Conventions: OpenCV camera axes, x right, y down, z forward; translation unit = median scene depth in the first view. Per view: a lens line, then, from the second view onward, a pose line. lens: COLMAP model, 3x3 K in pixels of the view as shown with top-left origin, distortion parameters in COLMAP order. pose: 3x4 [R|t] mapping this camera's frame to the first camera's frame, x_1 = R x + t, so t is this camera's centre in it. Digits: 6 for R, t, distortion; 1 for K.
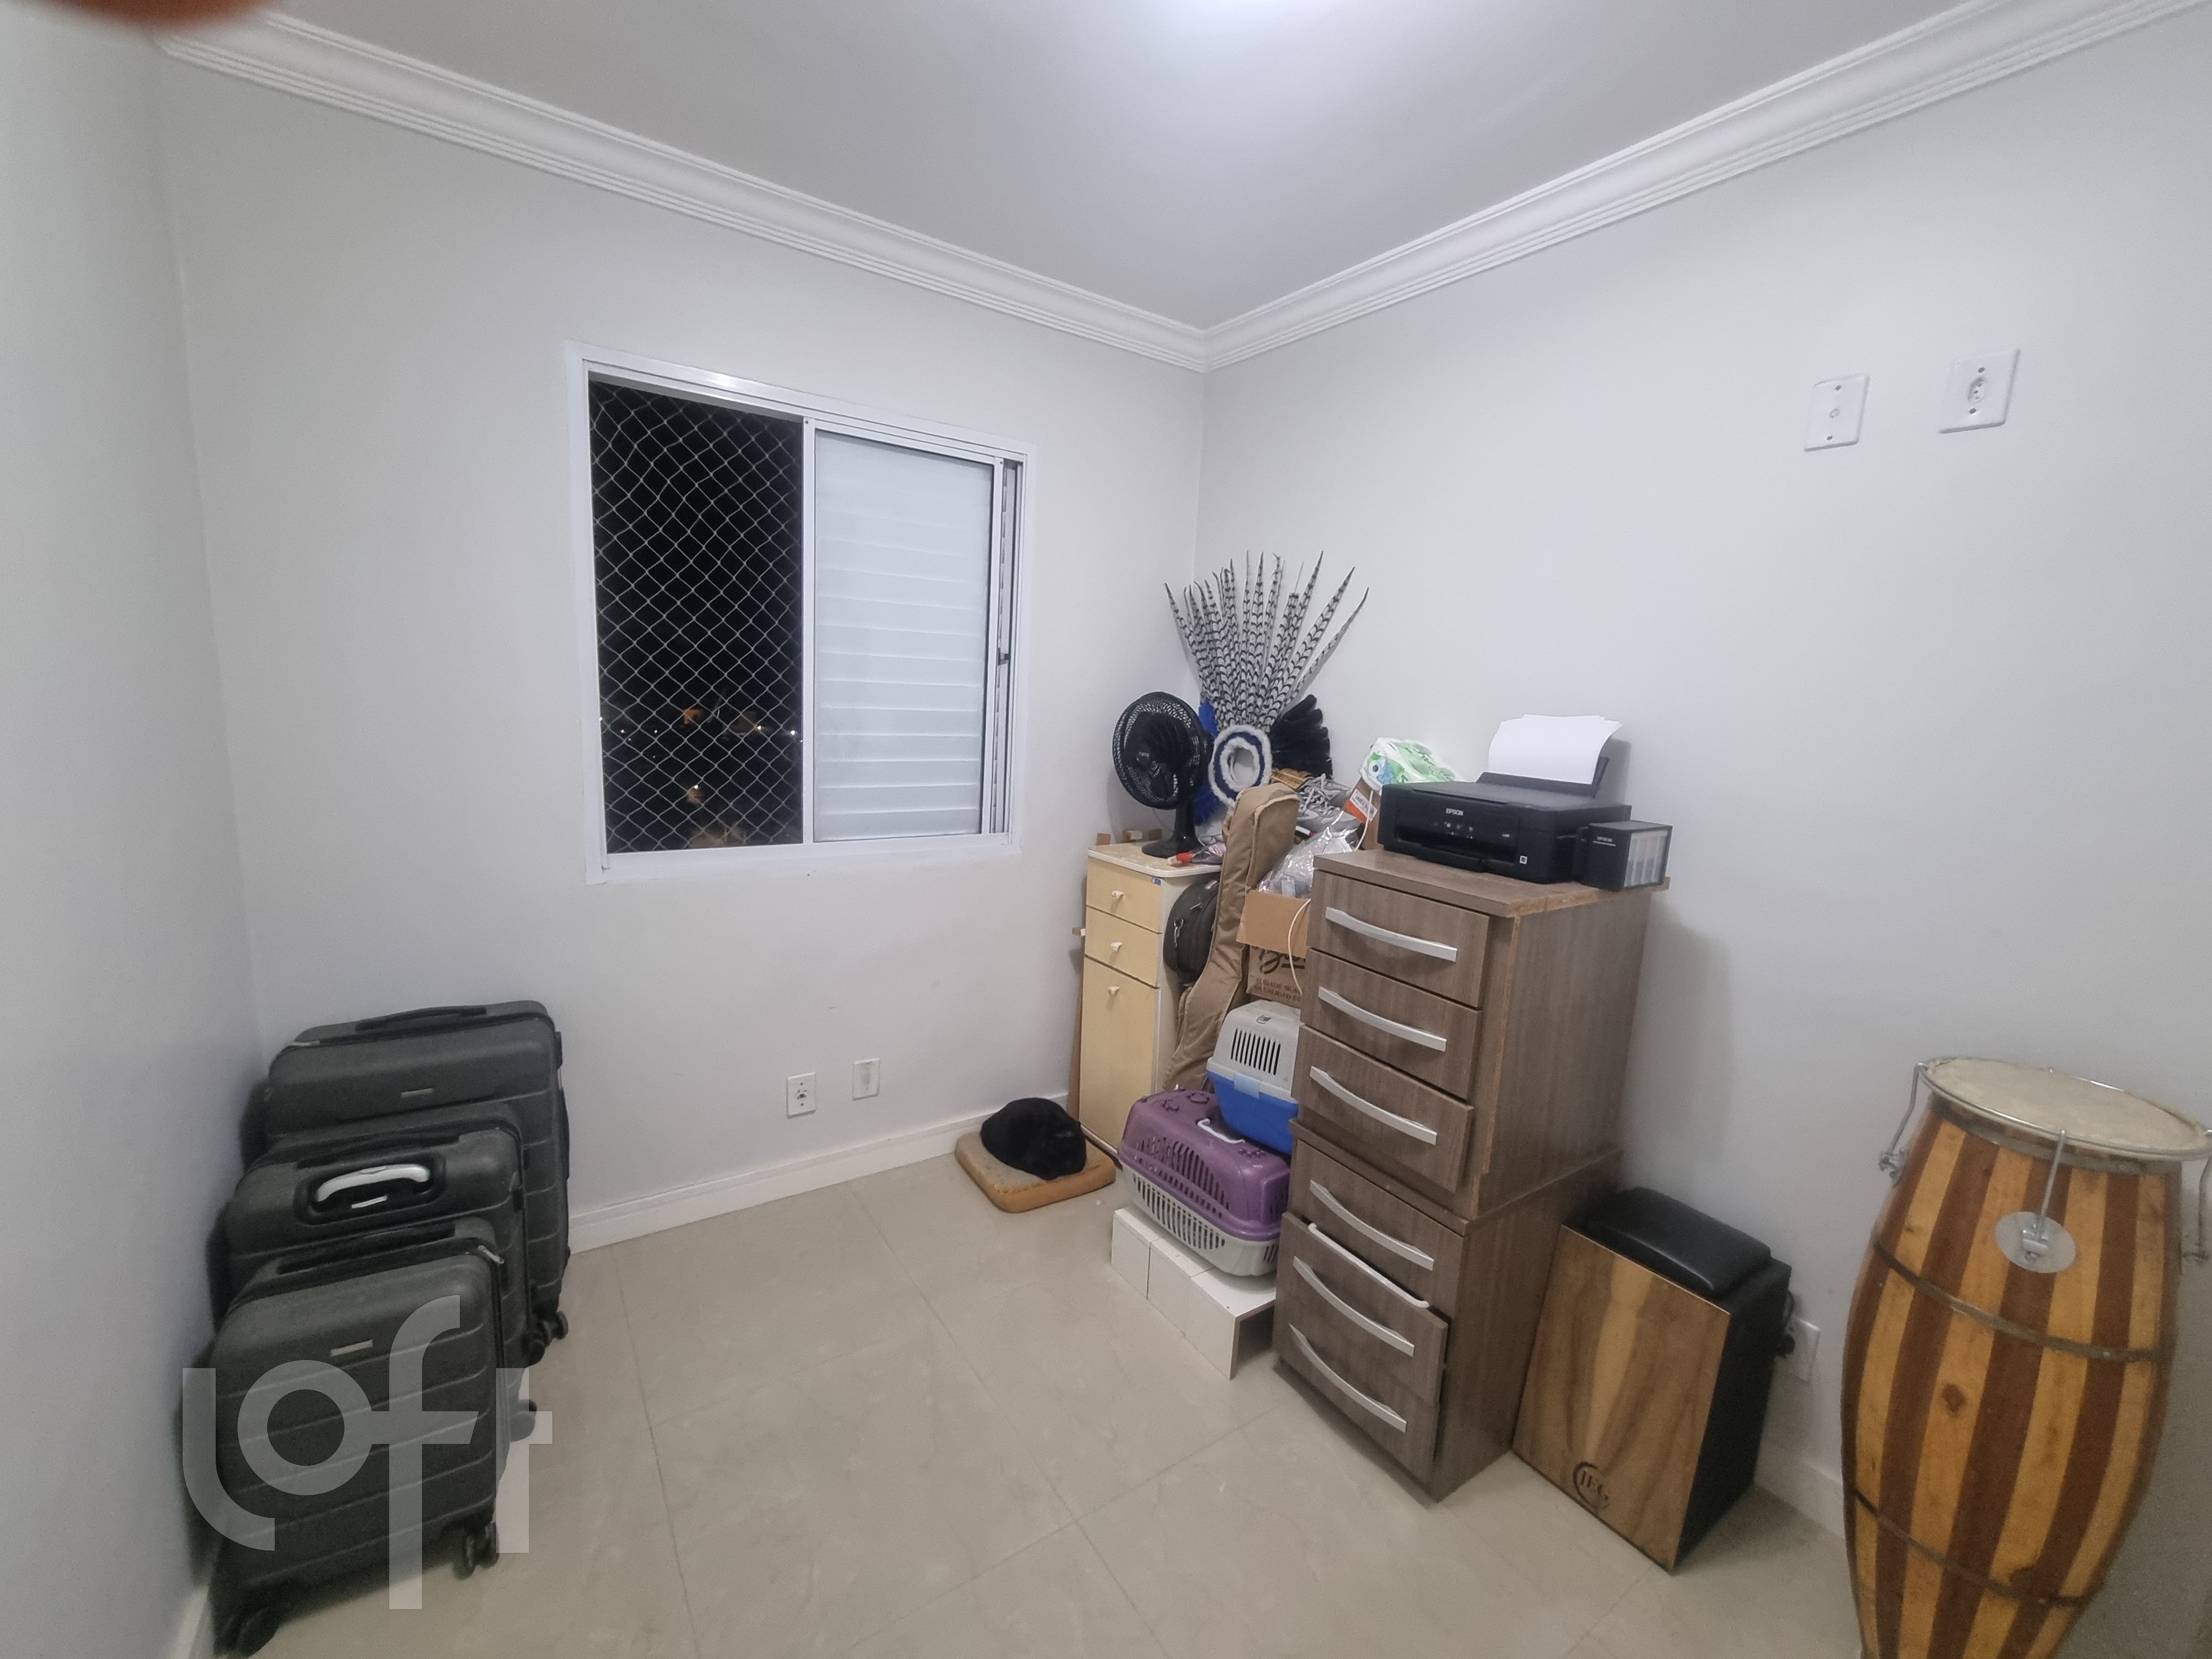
lens RADIAL K [[890.9, 0, 1126.2], [0, 890.9, 831.7], [0, 0, 1]] dist [-0.002372, -0.000849]
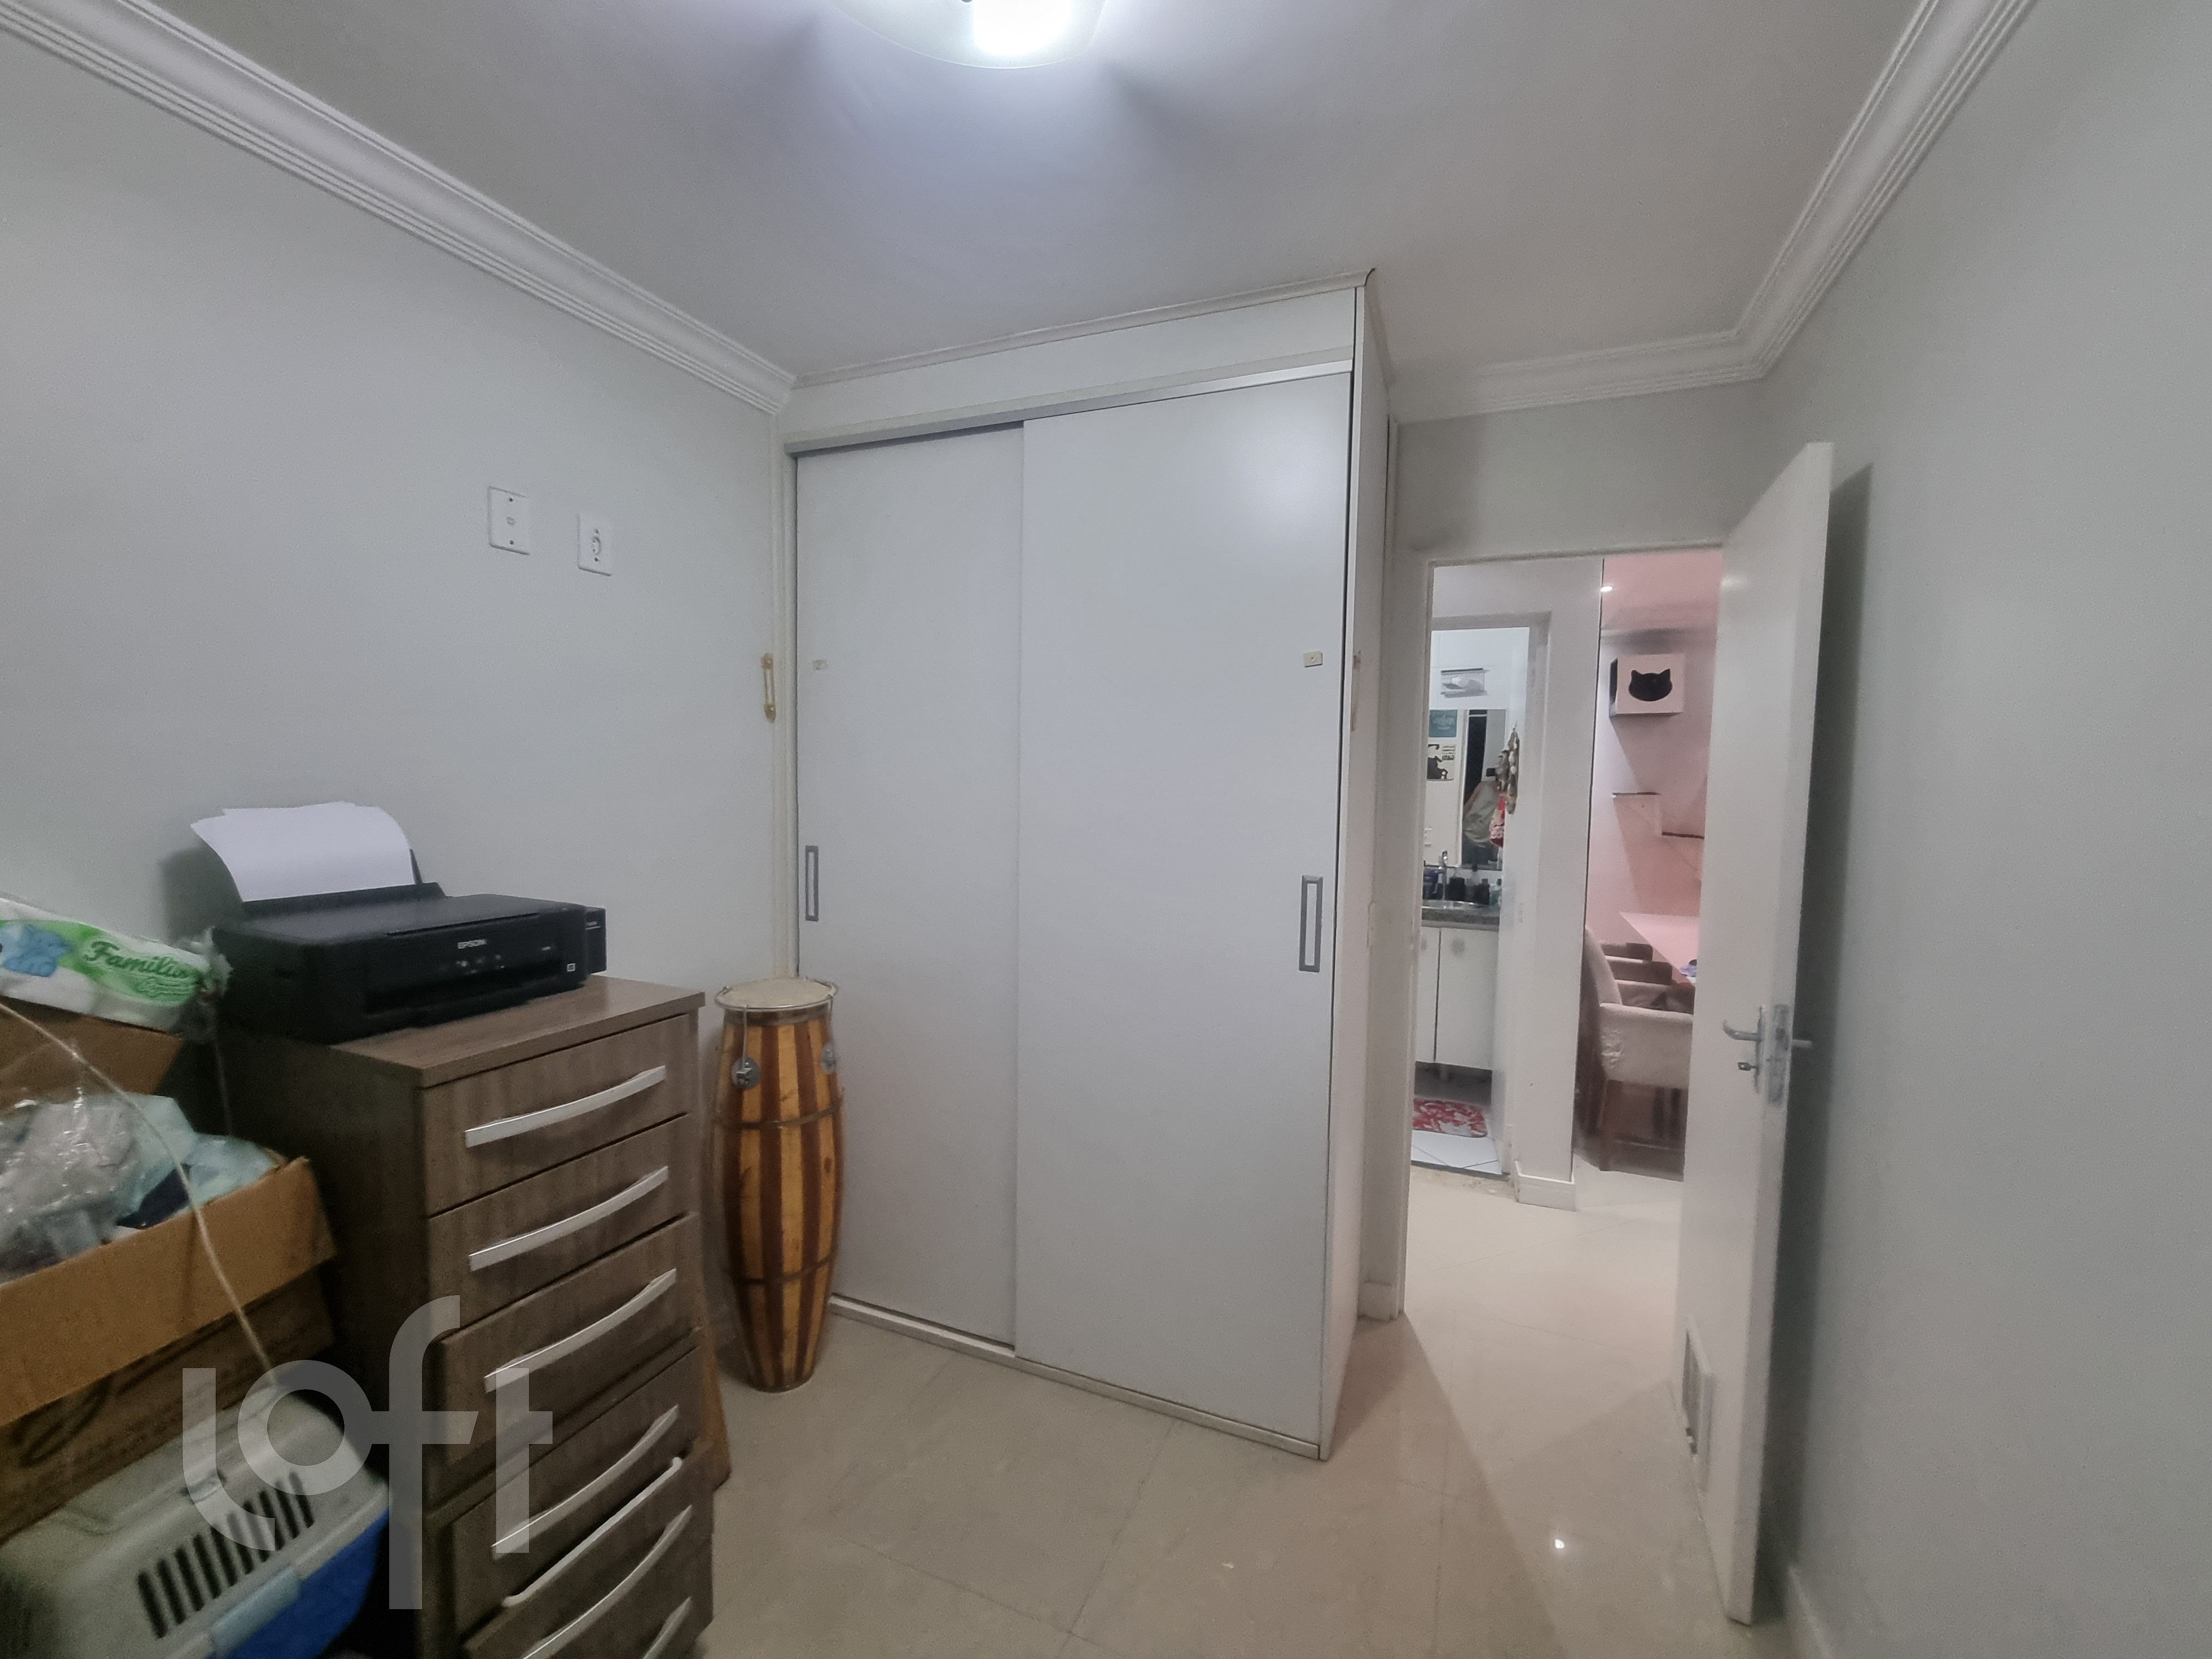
lens RADIAL K [[890.9, 0, 1123.6], [0, 890.9, 816.3], [0, 0, 1]] dist [-0.002372, -0.000849]
pose [[-0.543523, -0.103059, 0.833044, -0.581392], [0.088741, 0.979817, 0.179117, -0.225654], [-0.834690, 0.171279, -0.523408, 0.958020]]
